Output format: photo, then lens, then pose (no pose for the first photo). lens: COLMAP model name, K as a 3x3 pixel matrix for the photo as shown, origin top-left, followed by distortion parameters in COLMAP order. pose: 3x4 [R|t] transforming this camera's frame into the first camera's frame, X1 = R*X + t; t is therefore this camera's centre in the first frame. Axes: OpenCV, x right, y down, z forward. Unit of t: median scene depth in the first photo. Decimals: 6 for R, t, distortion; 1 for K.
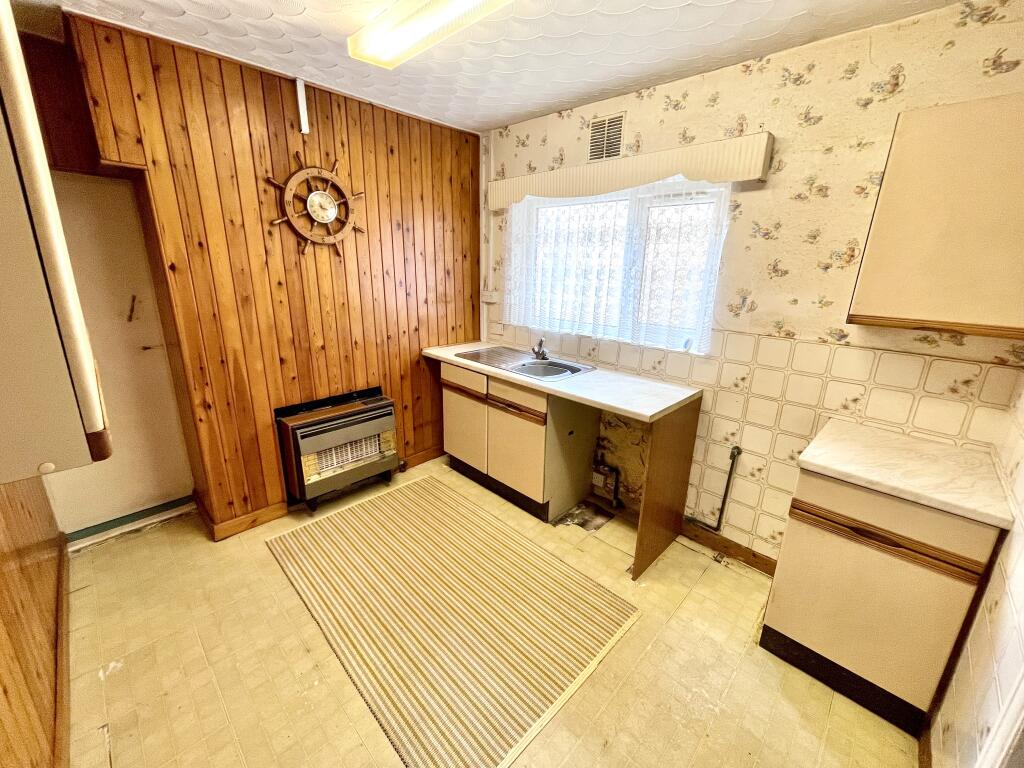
lens RADIAL K [[412.7, 0, 511.2], [0, 412.7, 382.4], [0, 0, 1]] dist [-0.005702, 0.001260]
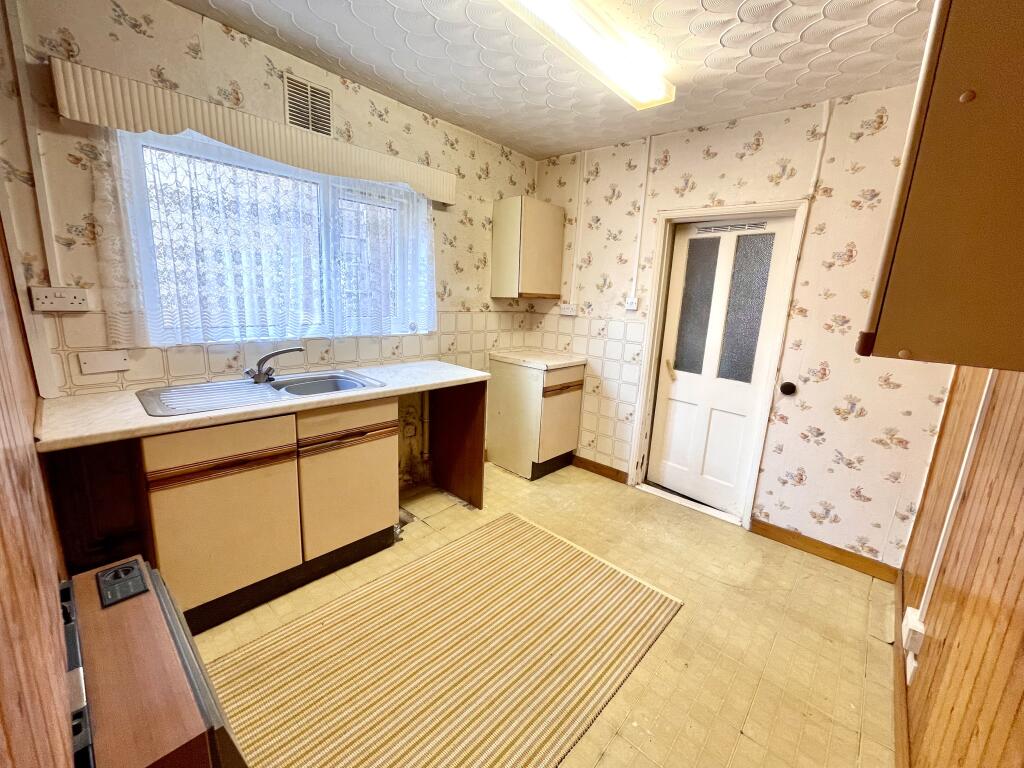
lens RADIAL K [[412.7, 0, 510.6], [0, 412.7, 379.6], [0, 0, 1]] dist [-0.005702, 0.001260]
pose [[-0.027446, -0.232270, 0.972264, -0.862186], [0.228543, 0.945411, 0.232307, -0.177515], [-0.973147, 0.228580, 0.027136, 0.795339]]
